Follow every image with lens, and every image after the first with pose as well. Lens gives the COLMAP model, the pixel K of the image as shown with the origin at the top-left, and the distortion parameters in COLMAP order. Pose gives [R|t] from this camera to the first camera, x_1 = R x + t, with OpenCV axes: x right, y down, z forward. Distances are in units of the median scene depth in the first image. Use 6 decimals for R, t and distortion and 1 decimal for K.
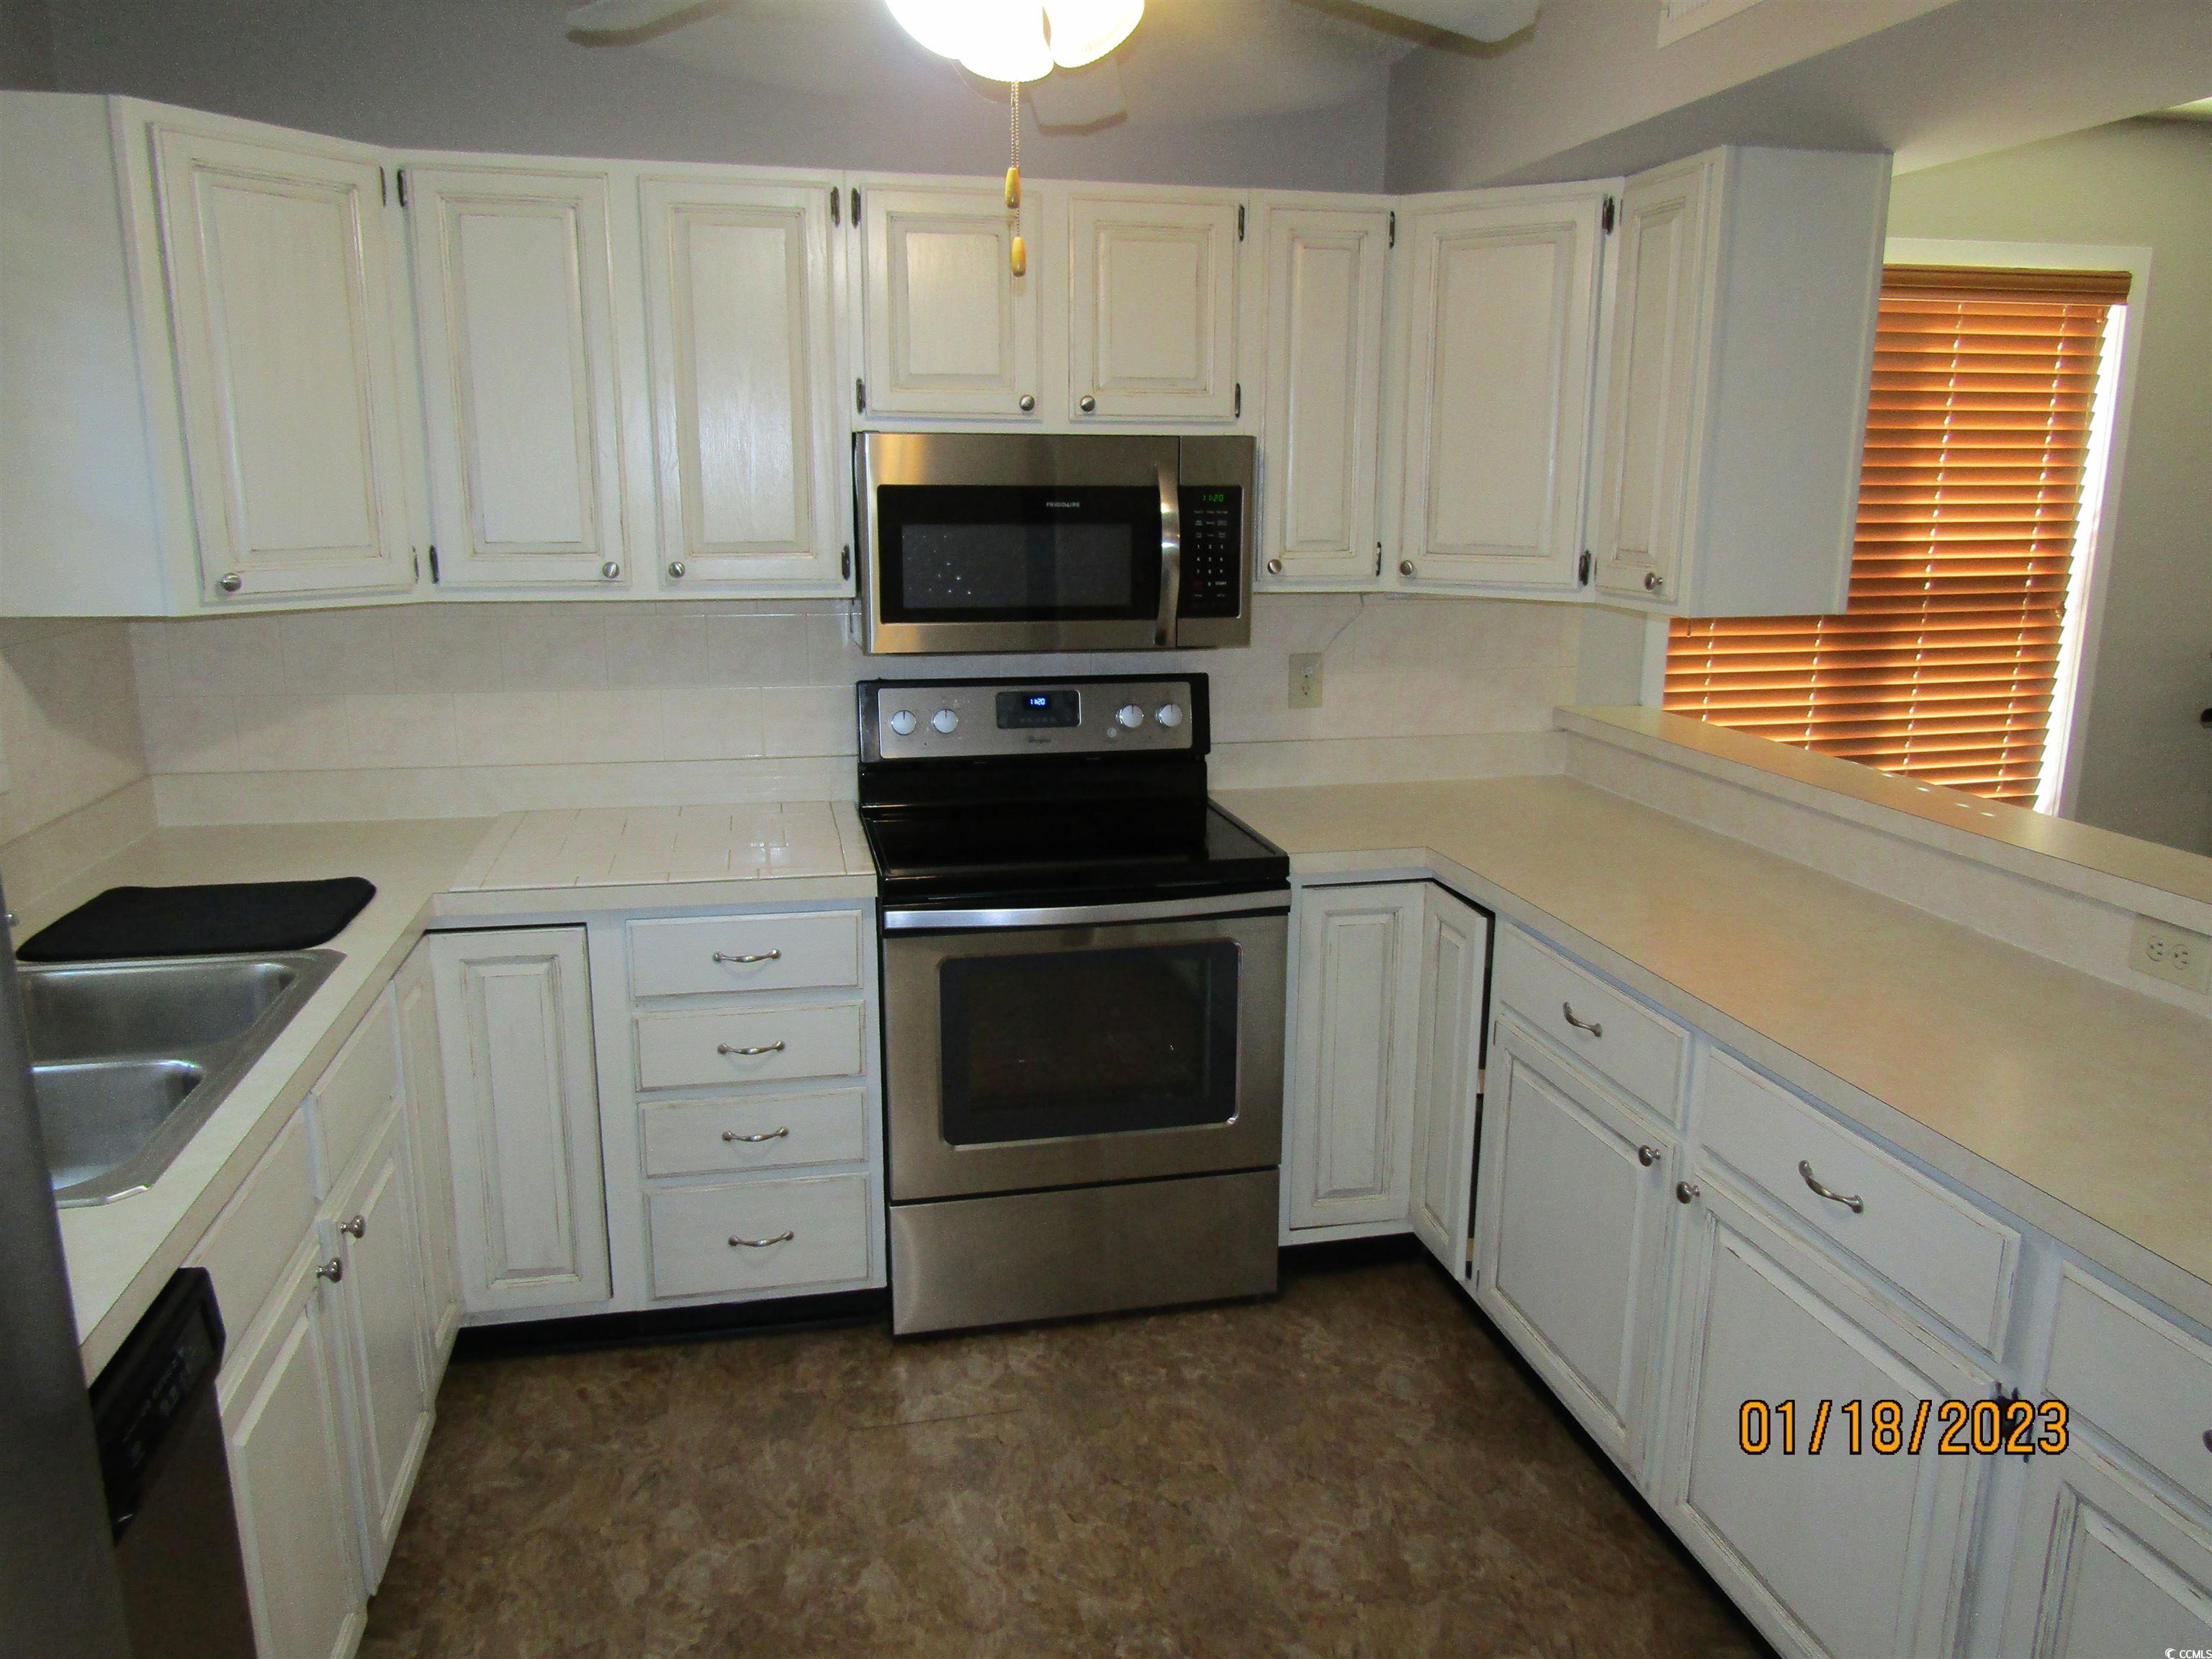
lens RADIAL K [[1557.1, 0, 1111.3], [0, 1557.1, 842.9], [0, 0, 1]] dist [-0.013338, 0.001327]
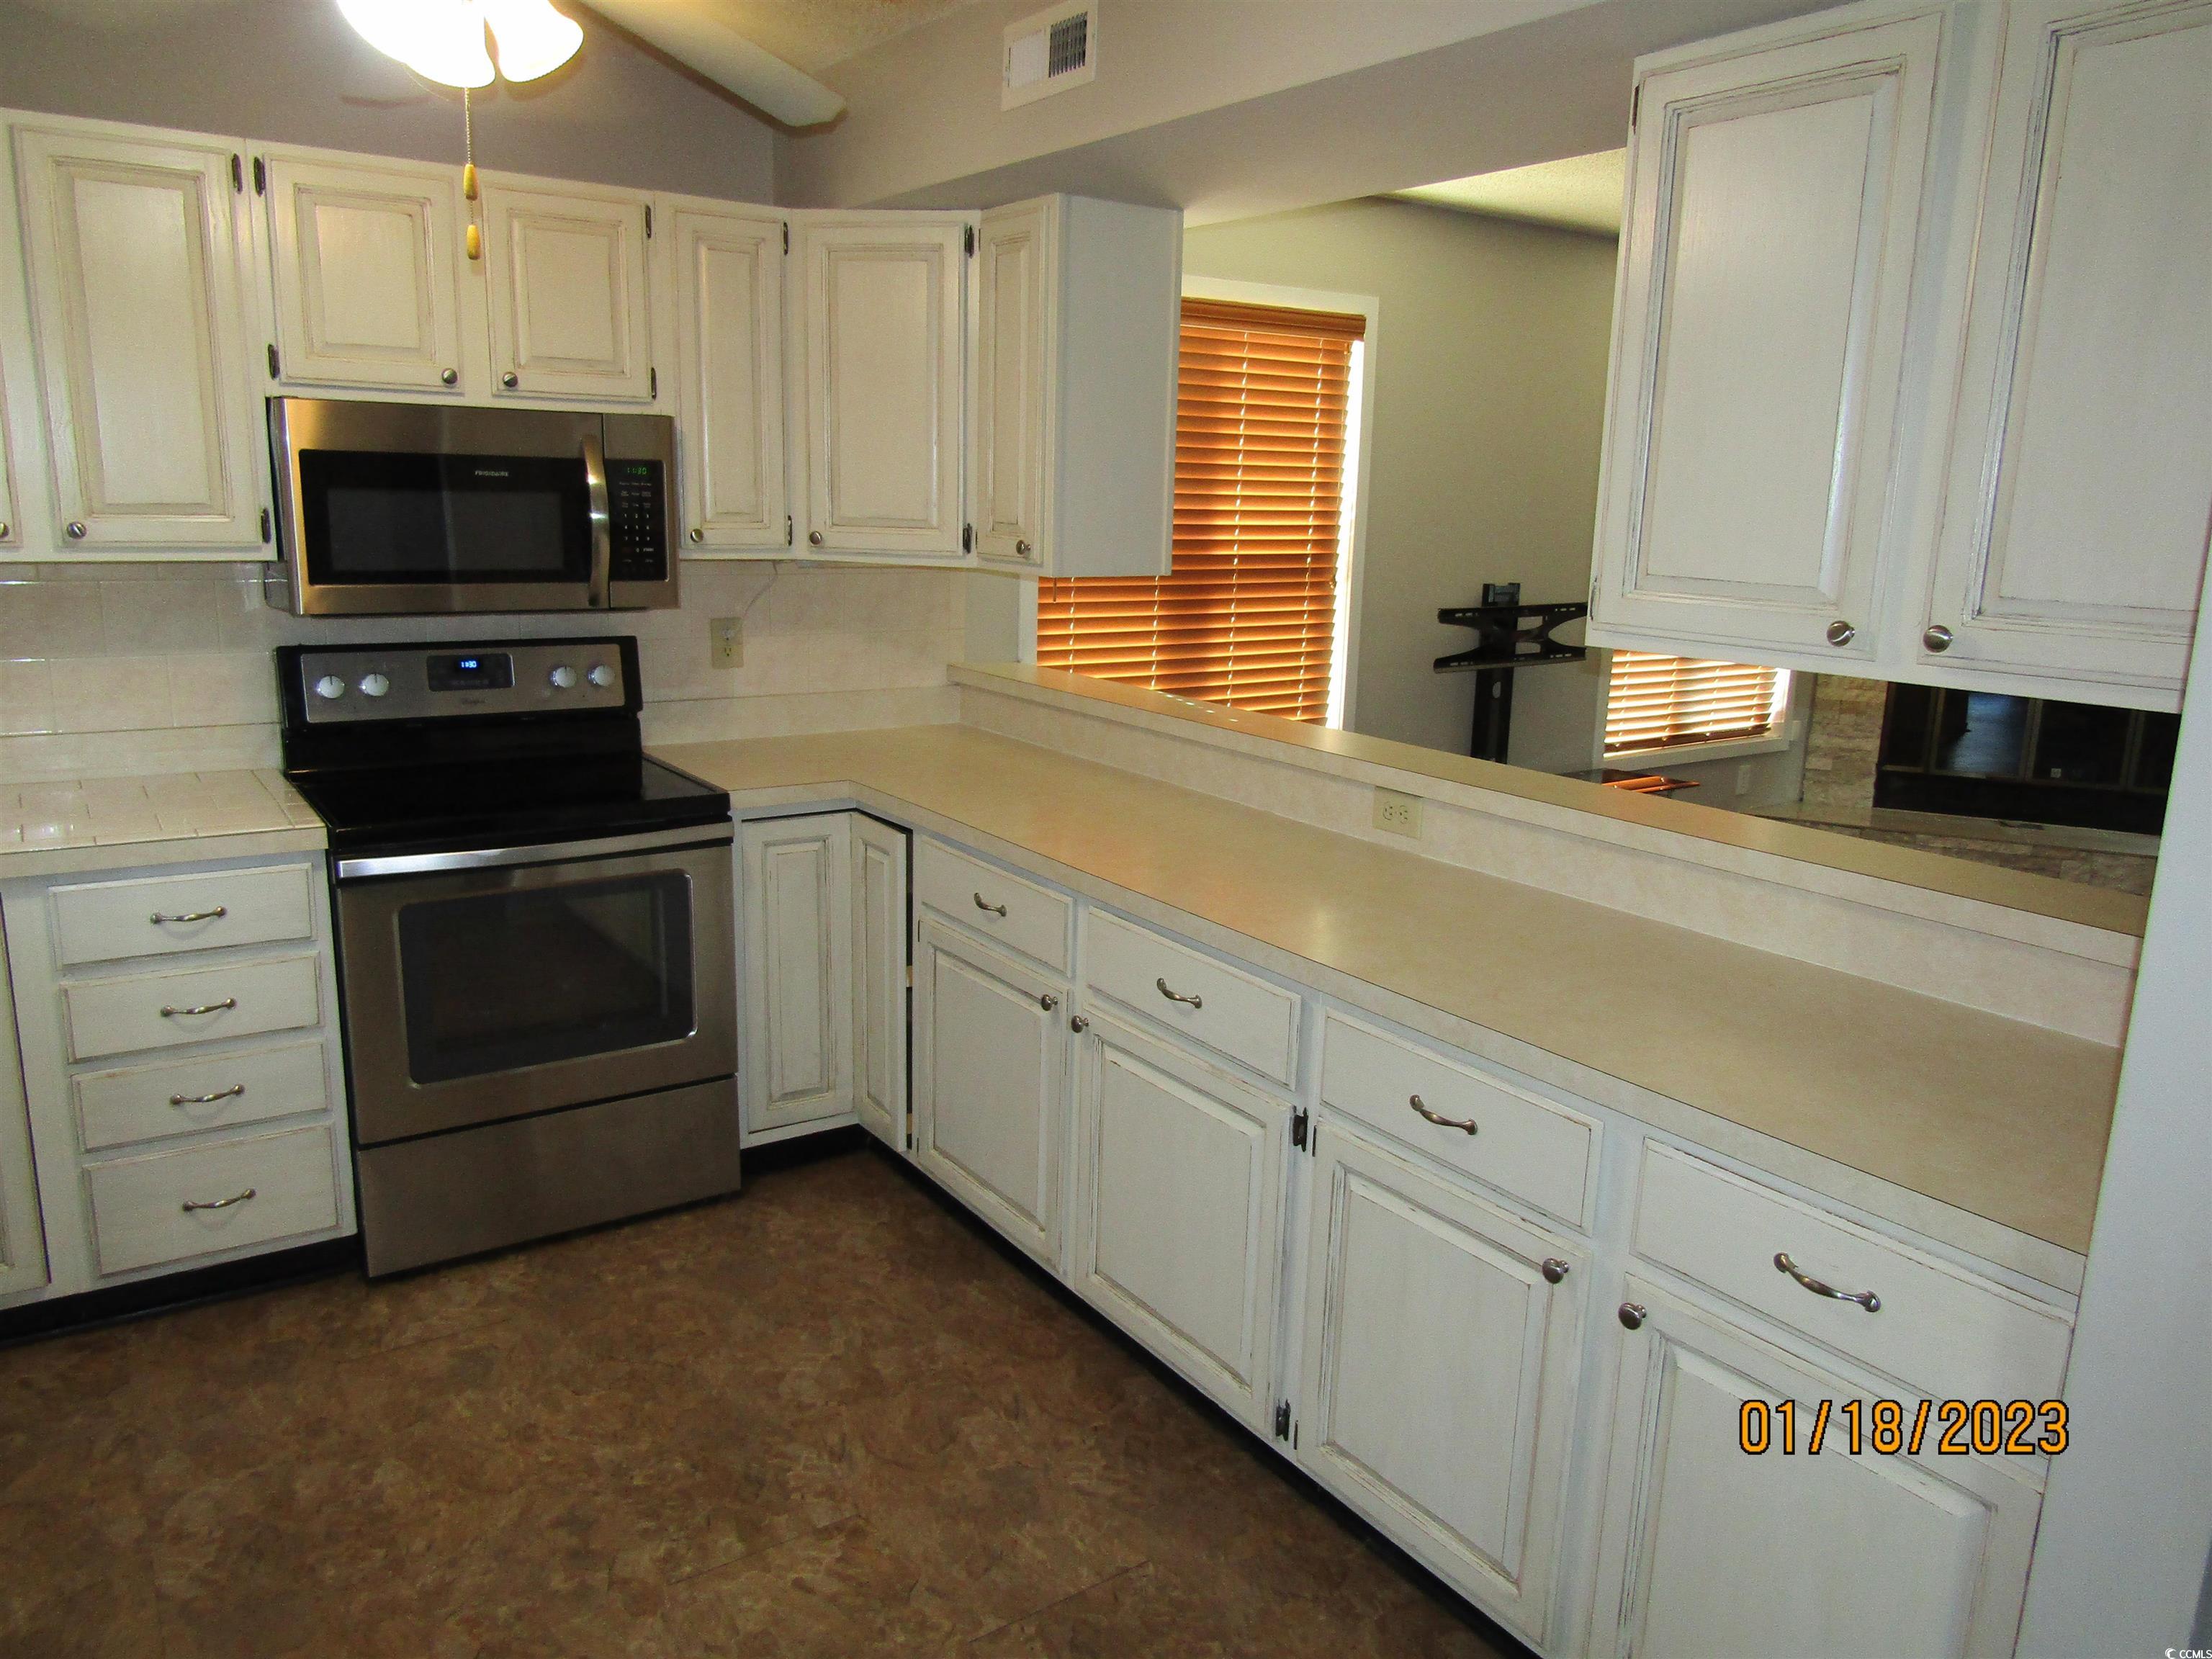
lens RADIAL K [[1556.7, 0, 1110.0], [0, 1556.7, 841.7], [0, 0, 1]] dist [-0.017759, 0.000264]
pose [[0.926145, -0.061030, 0.372197, -0.050281], [0.061367, 0.998055, 0.010953, 0.048347], [-0.372142, 0.012696, 0.928089, -0.137730]]
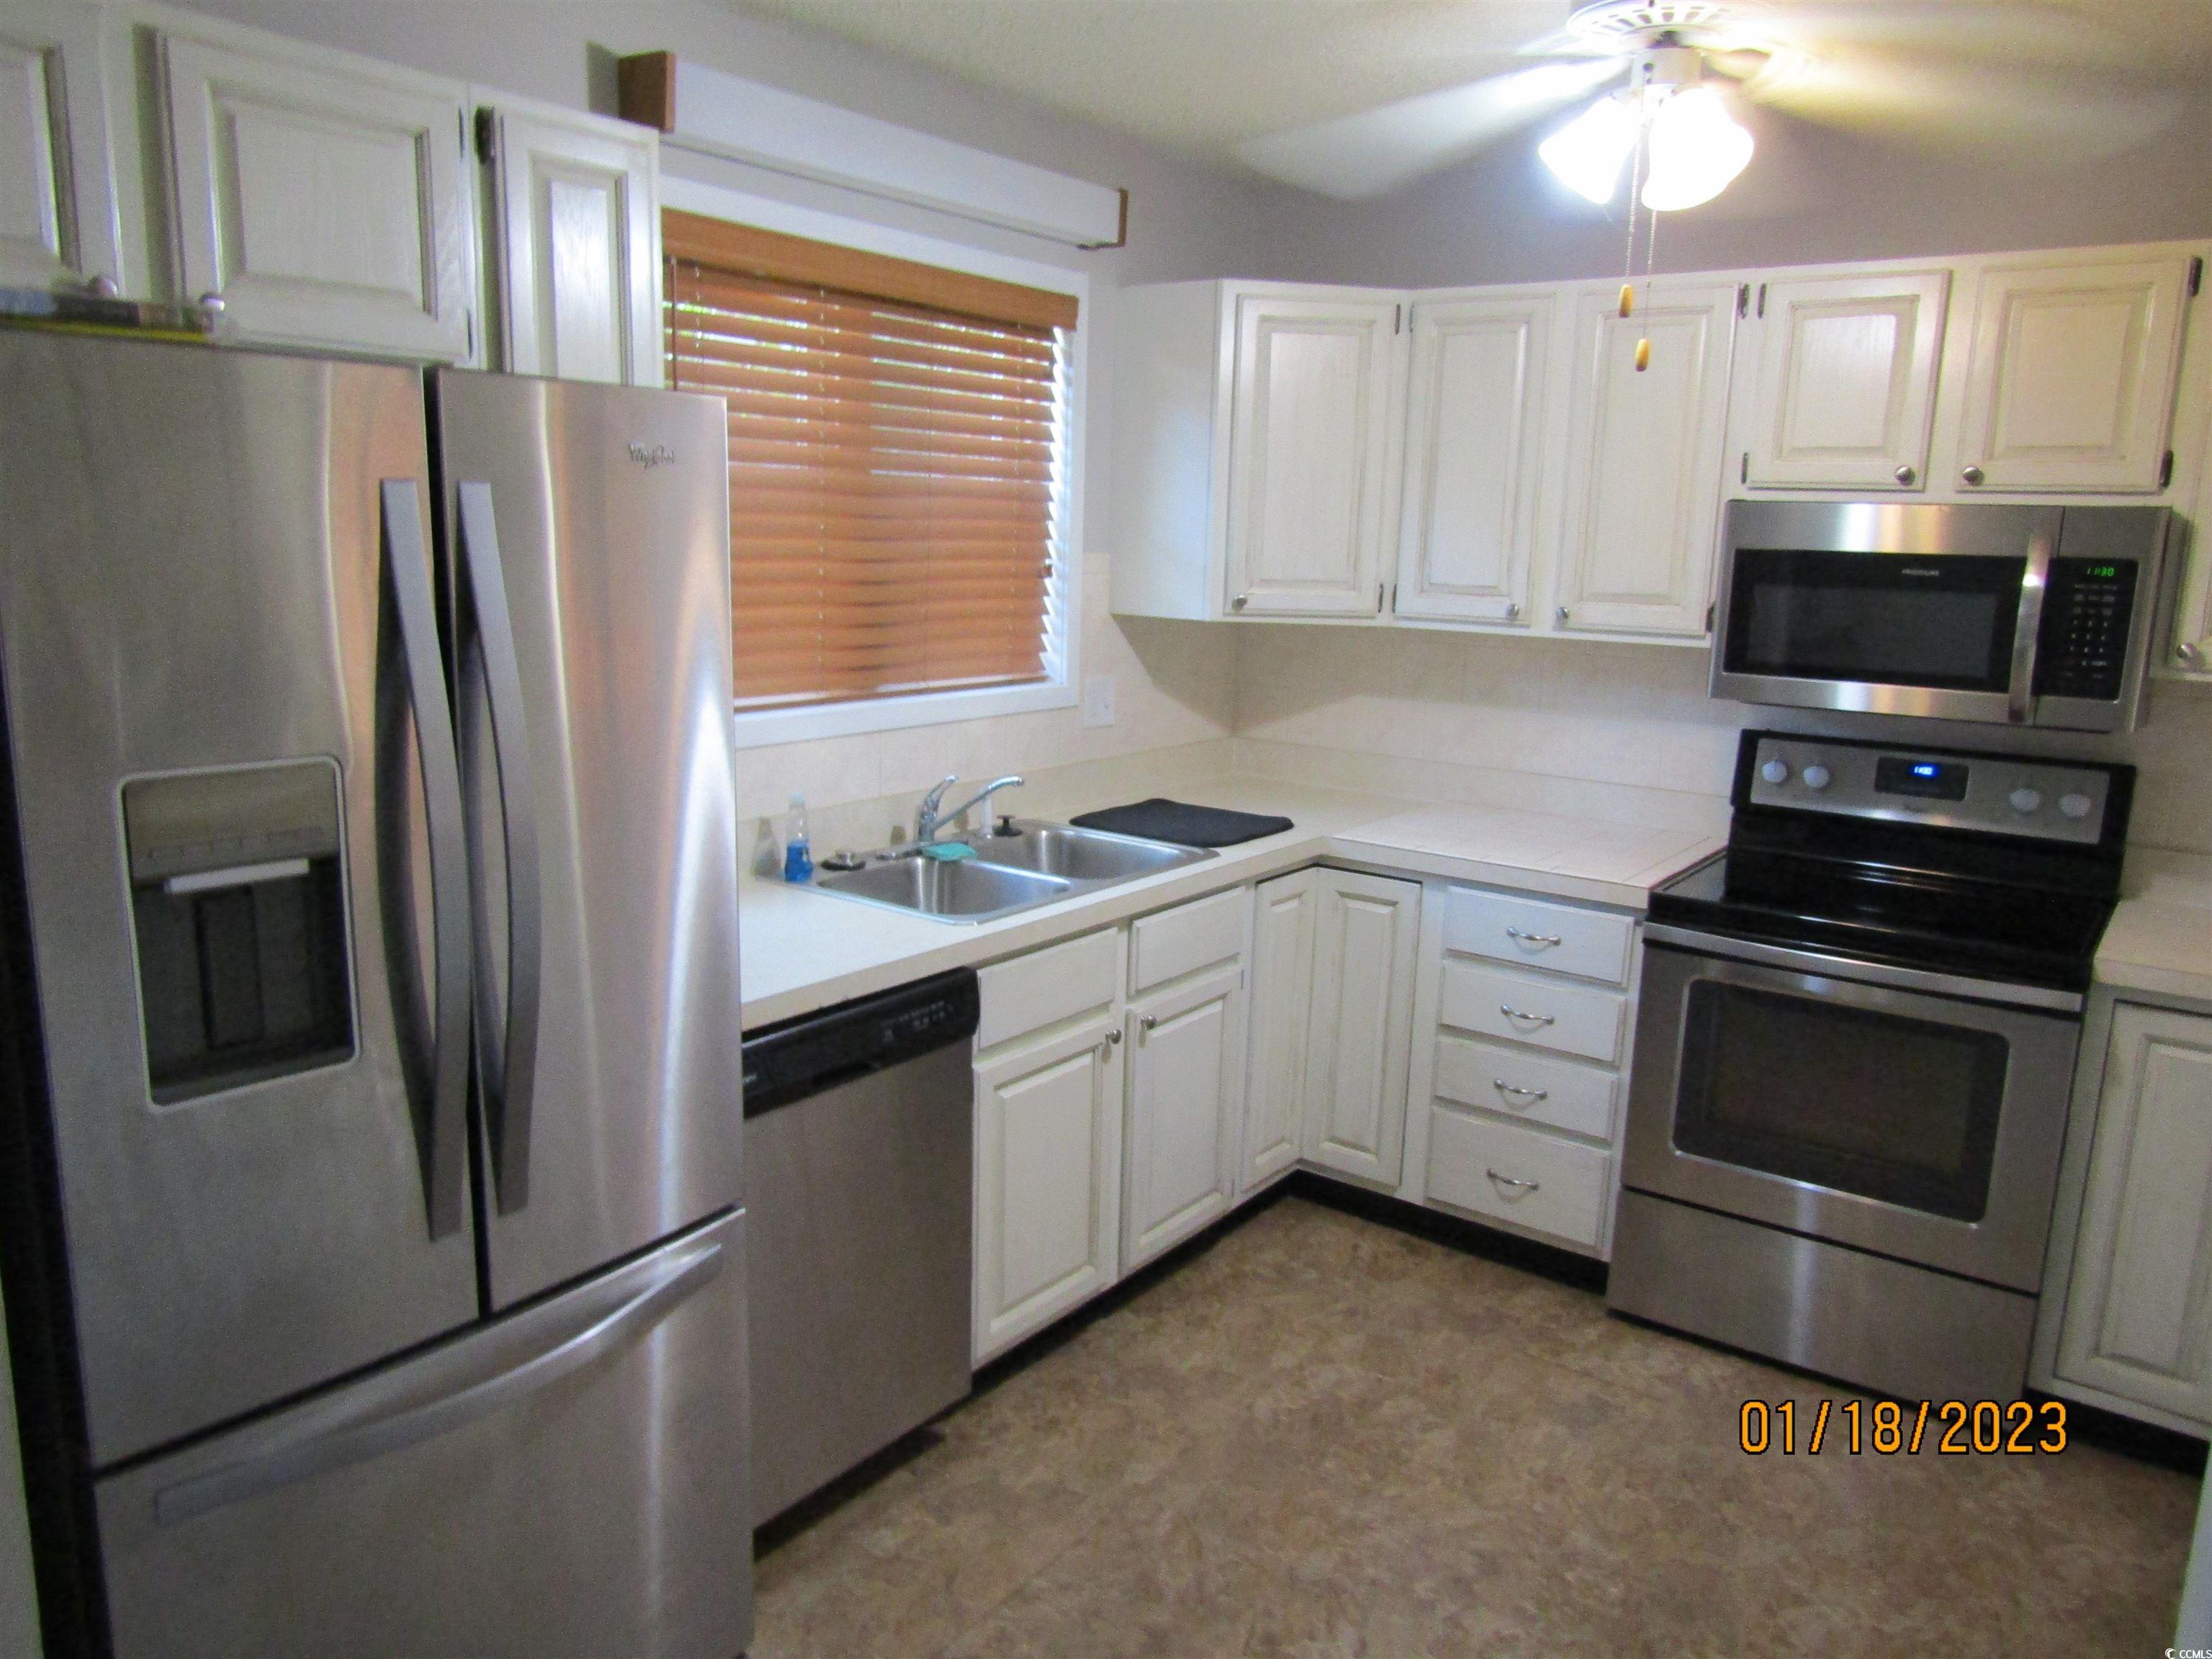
lens RADIAL K [[1556.7, 0, 1110.0], [0, 1556.7, 841.7], [0, 0, 1]] dist [-0.017759, 0.000264]
pose [[0.657392, 0.162453, -0.735829, 0.396242], [-0.194557, 0.979969, 0.042536, 0.014106], [0.727999, 0.115198, 0.675830, -0.044397]]
